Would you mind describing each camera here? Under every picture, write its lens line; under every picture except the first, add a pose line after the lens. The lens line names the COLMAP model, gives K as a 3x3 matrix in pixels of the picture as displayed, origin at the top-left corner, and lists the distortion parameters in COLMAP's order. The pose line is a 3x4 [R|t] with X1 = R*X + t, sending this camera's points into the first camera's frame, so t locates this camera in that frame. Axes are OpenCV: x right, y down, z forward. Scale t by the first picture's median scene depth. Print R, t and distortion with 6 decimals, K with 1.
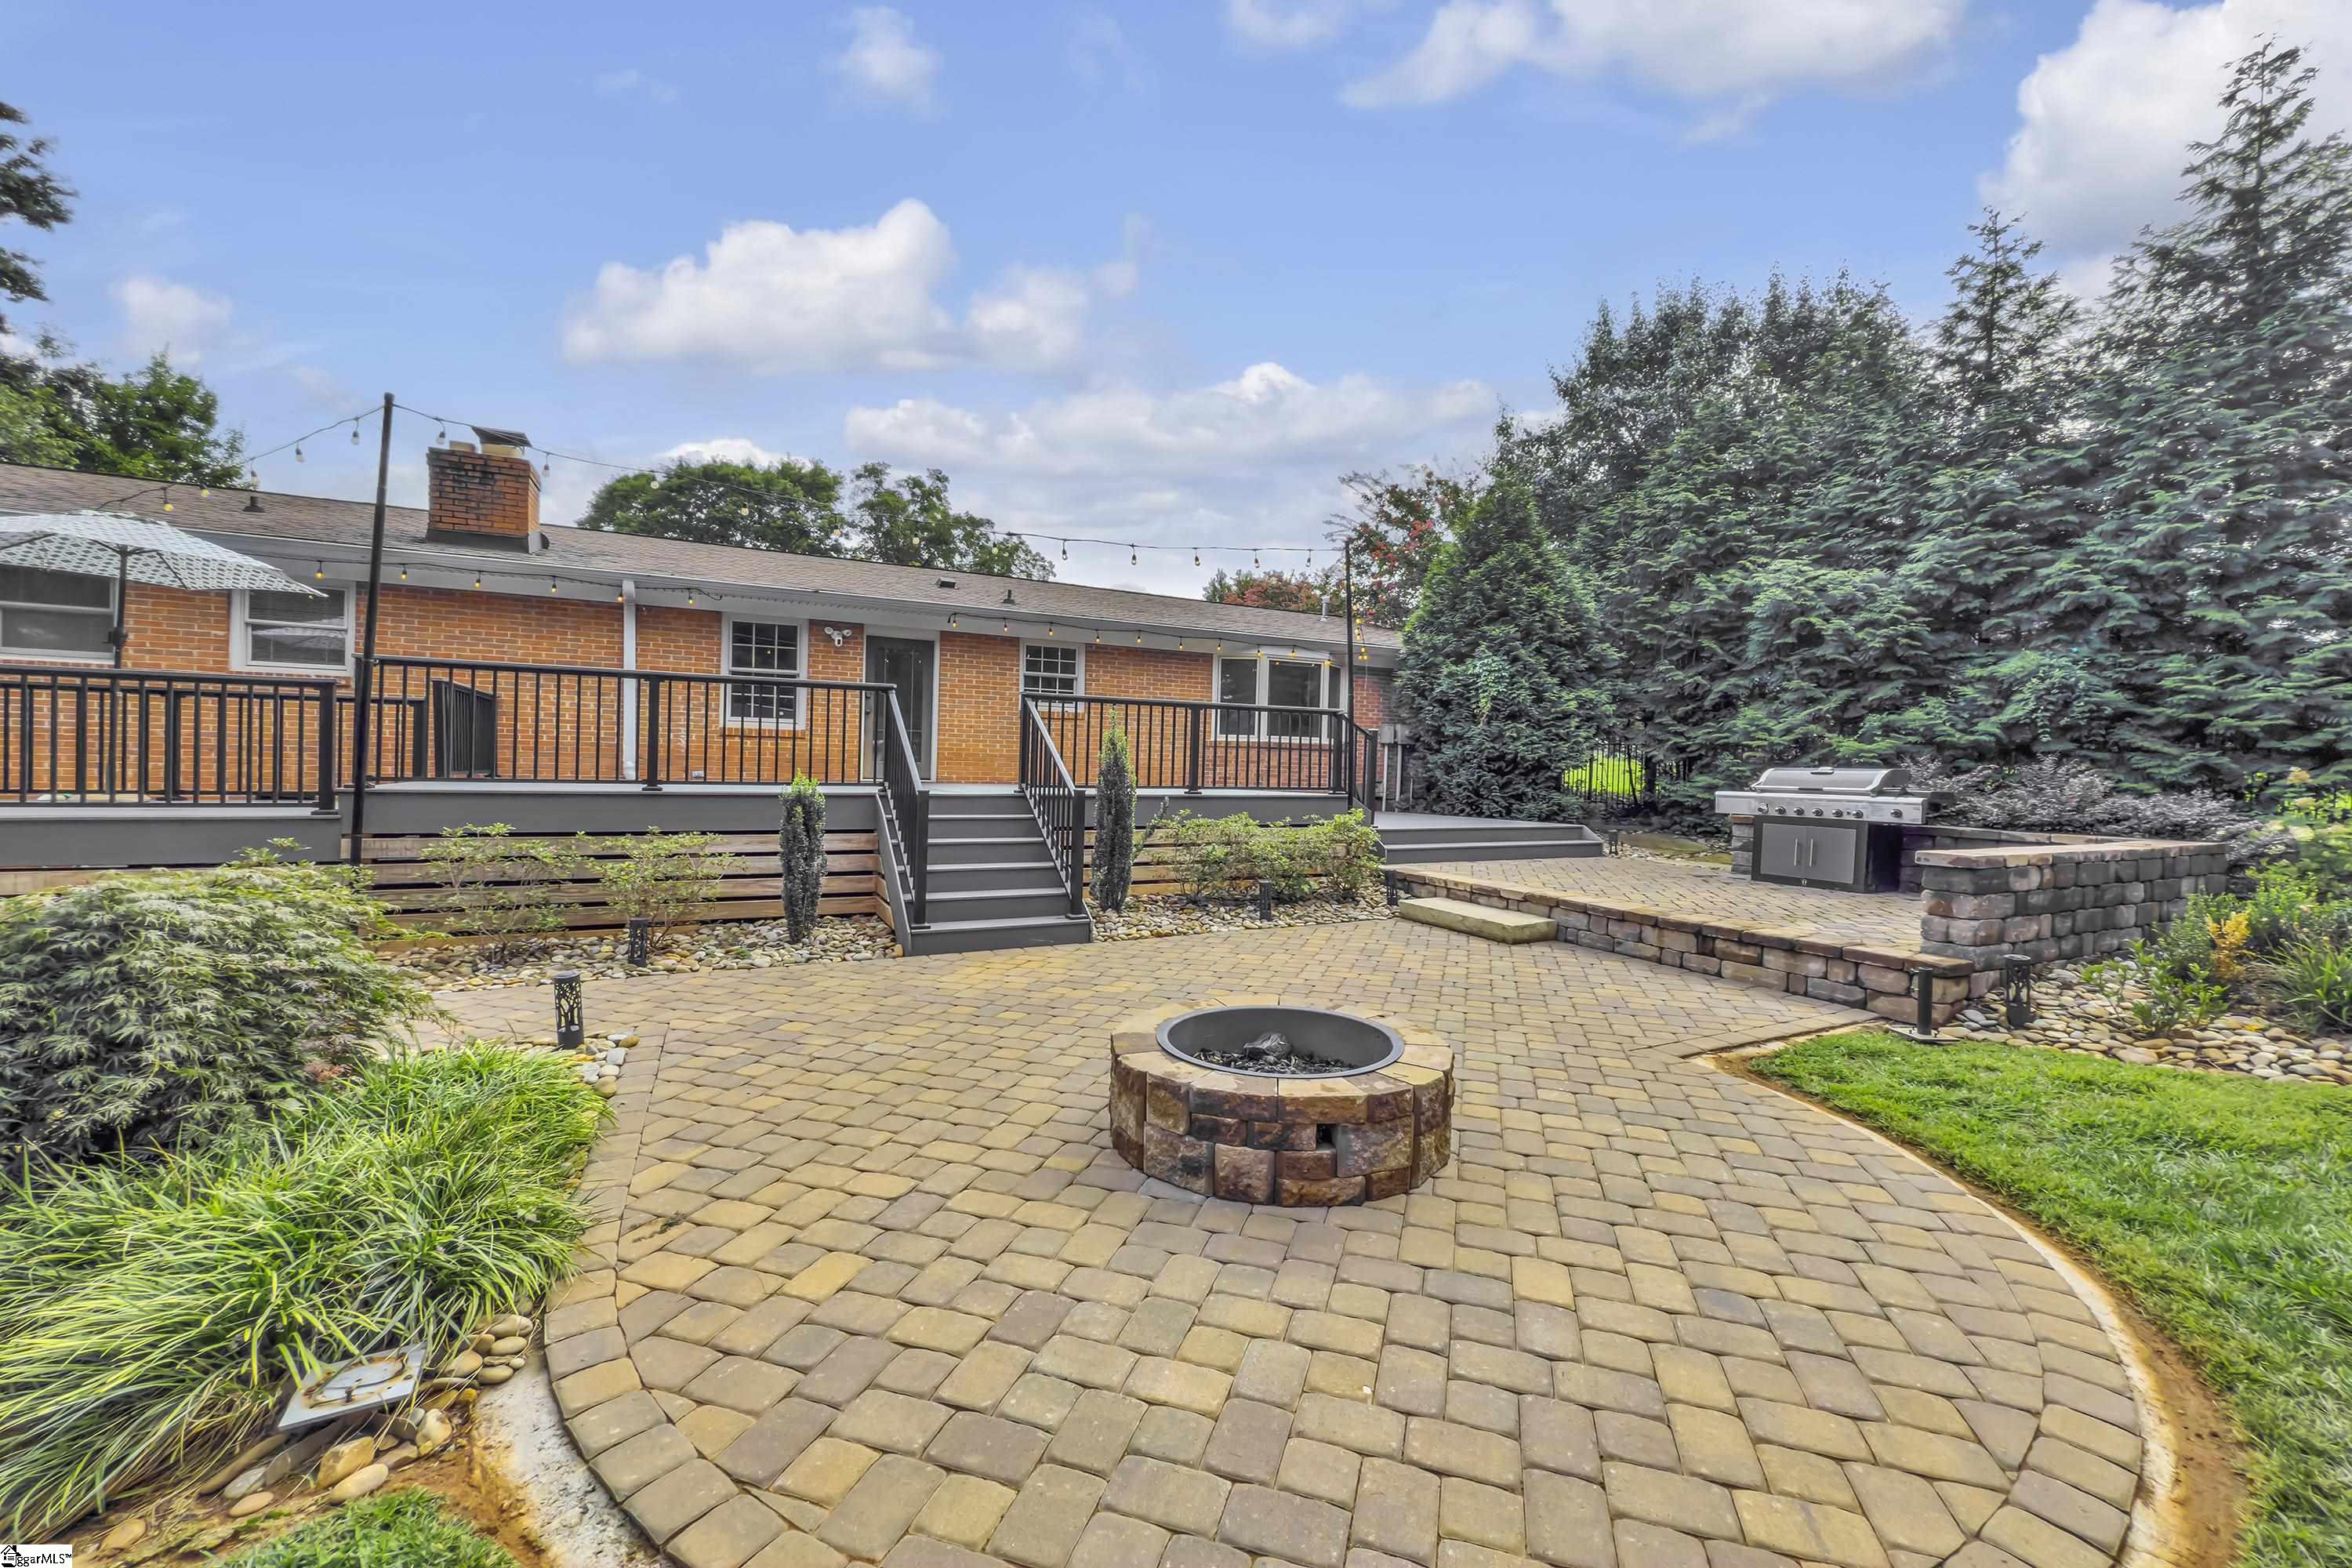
lens RADIAL K [[935.3, 0, 1182.1], [0, 935.3, 786.3], [0, 0, 1]] dist [-0.000998, 0.000492]
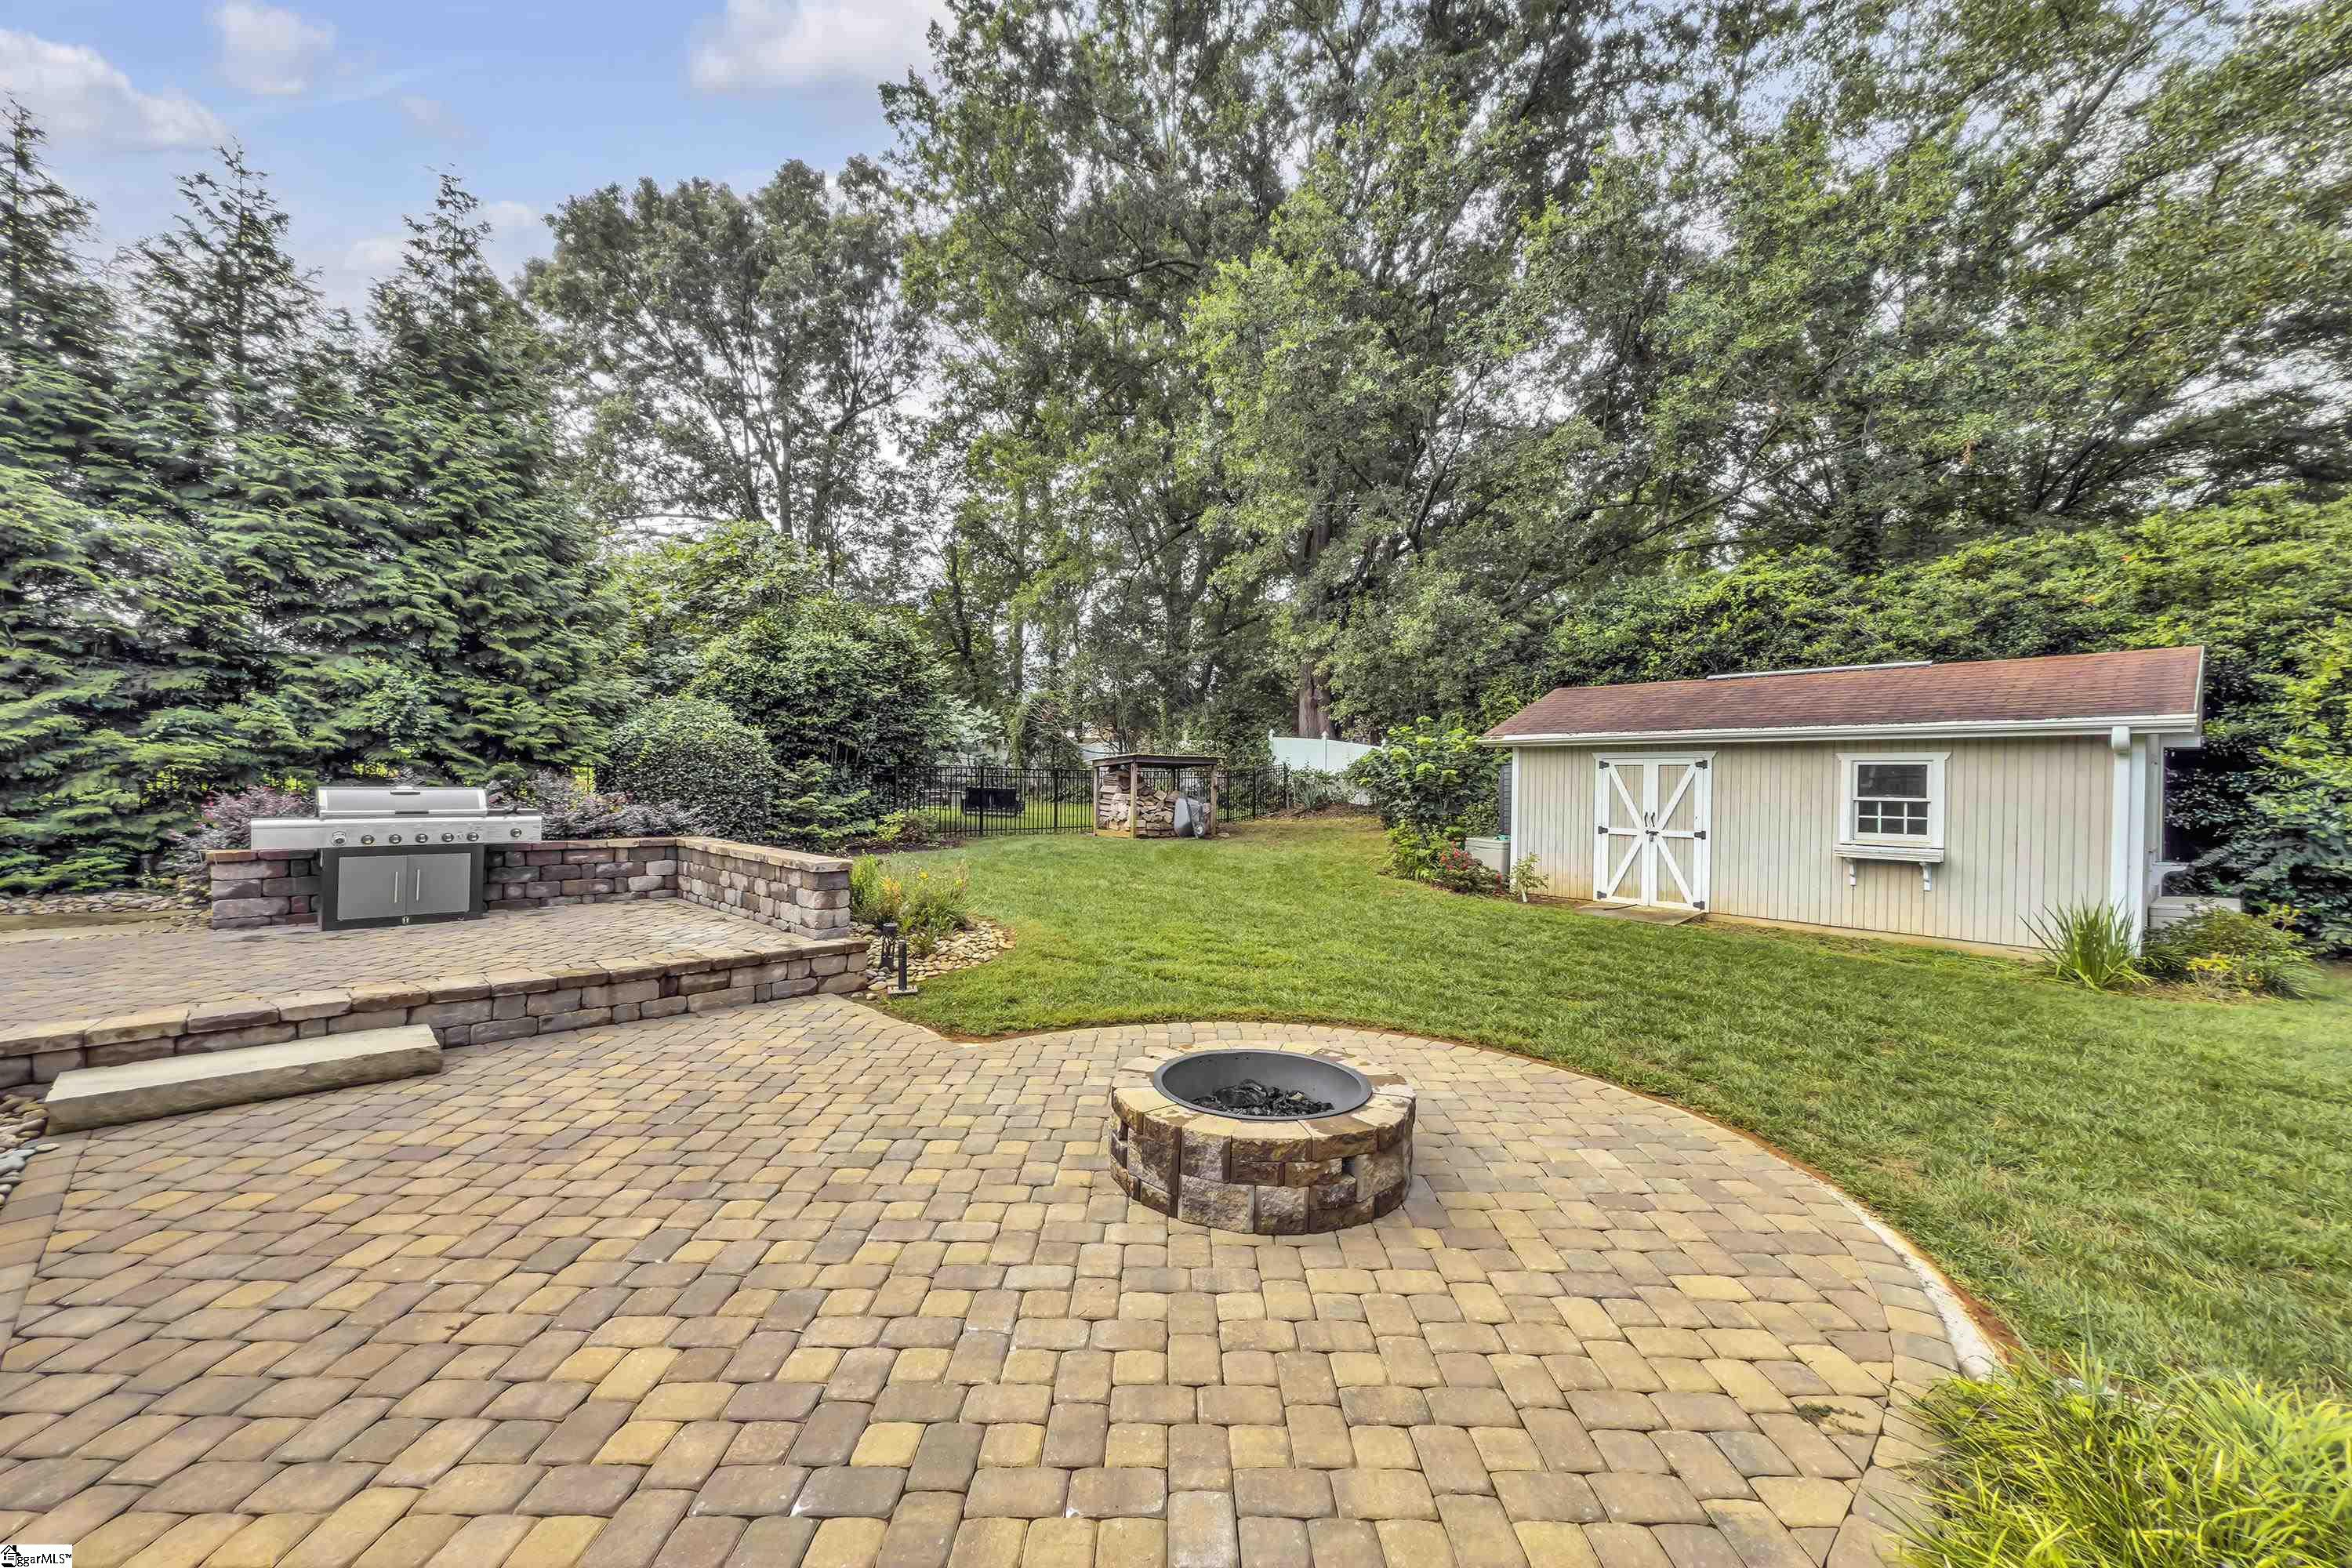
lens RADIAL K [[935.3, 0, 1178.7], [0, 935.3, 784.7], [0, 0, 1]] dist [-0.000998, 0.000492]
pose [[-0.313026, -0.030378, 0.949259, -0.280519], [-0.000412, 0.999493, 0.031850, -0.037517], [-0.949744, 0.009579, -0.312880, 0.438657]]
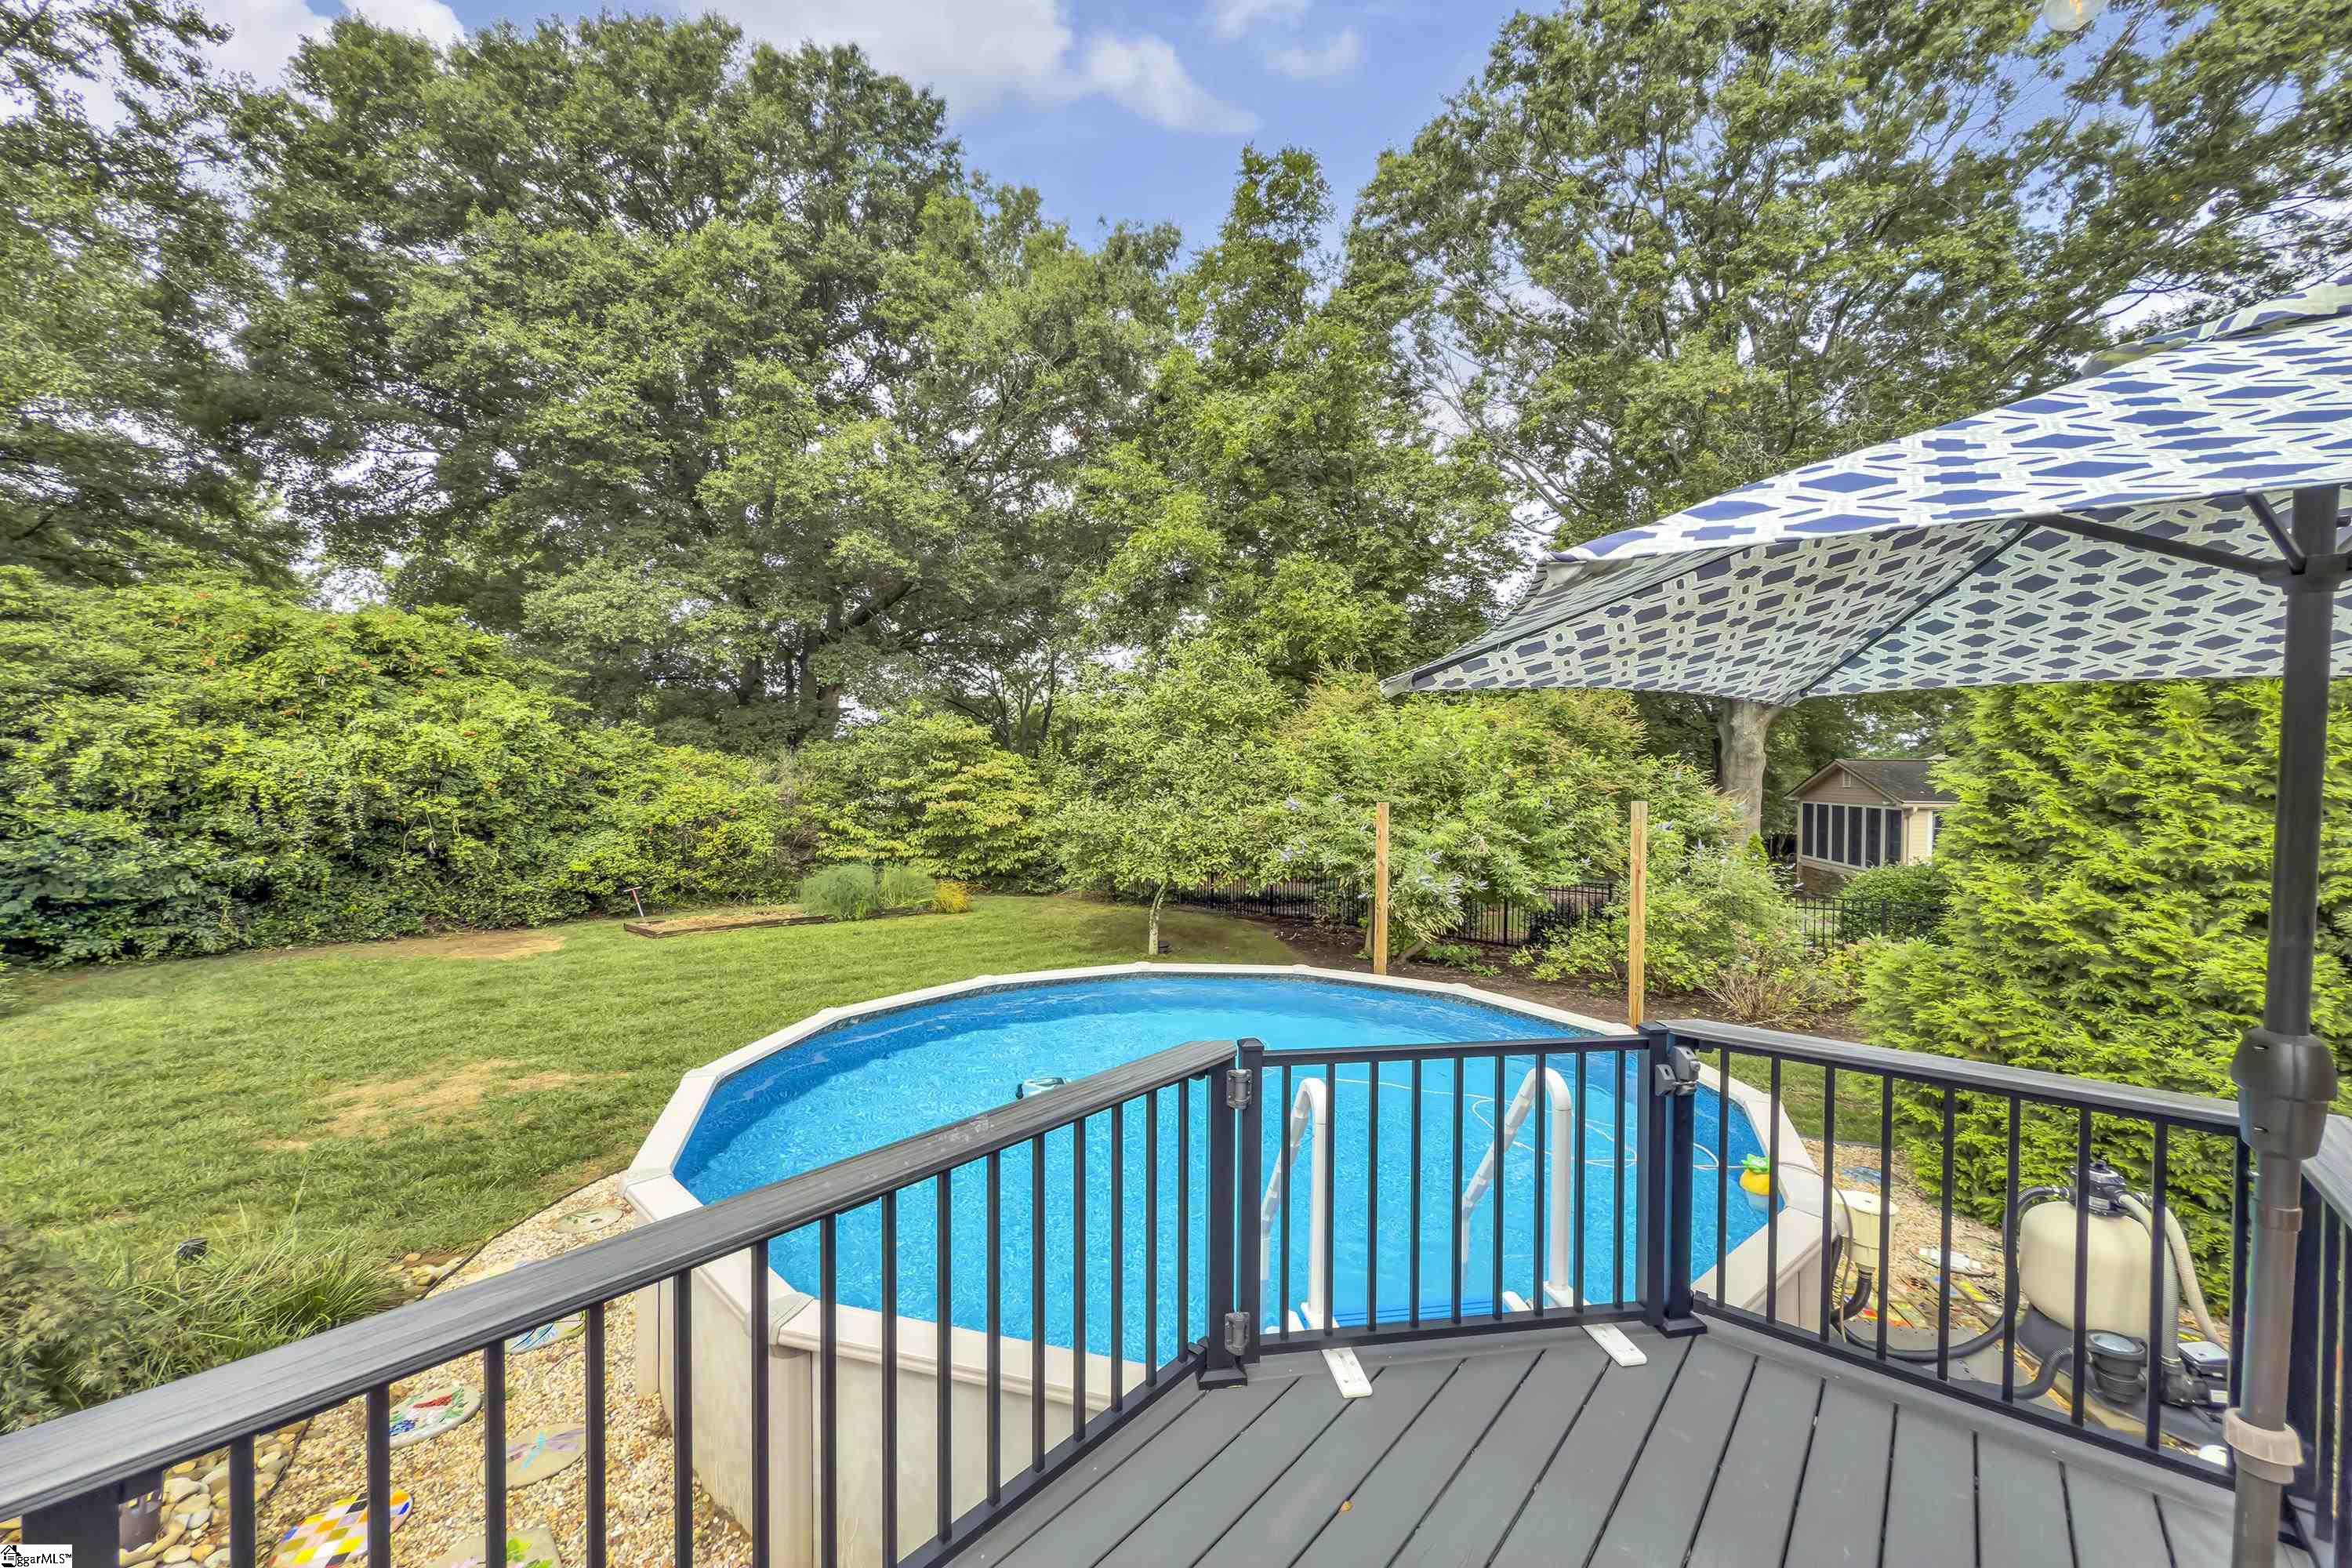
lens RADIAL K [[935.3, 0, 1179.2], [0, 935.3, 785.1], [0, 0, 1]] dist [-0.000998, 0.000492]
pose [[-0.916685, -0.022041, -0.399003, -0.551920], [-0.032739, 0.999263, 0.020018, -0.130347], [0.398268, 0.031413, -0.916731, 0.659588]]
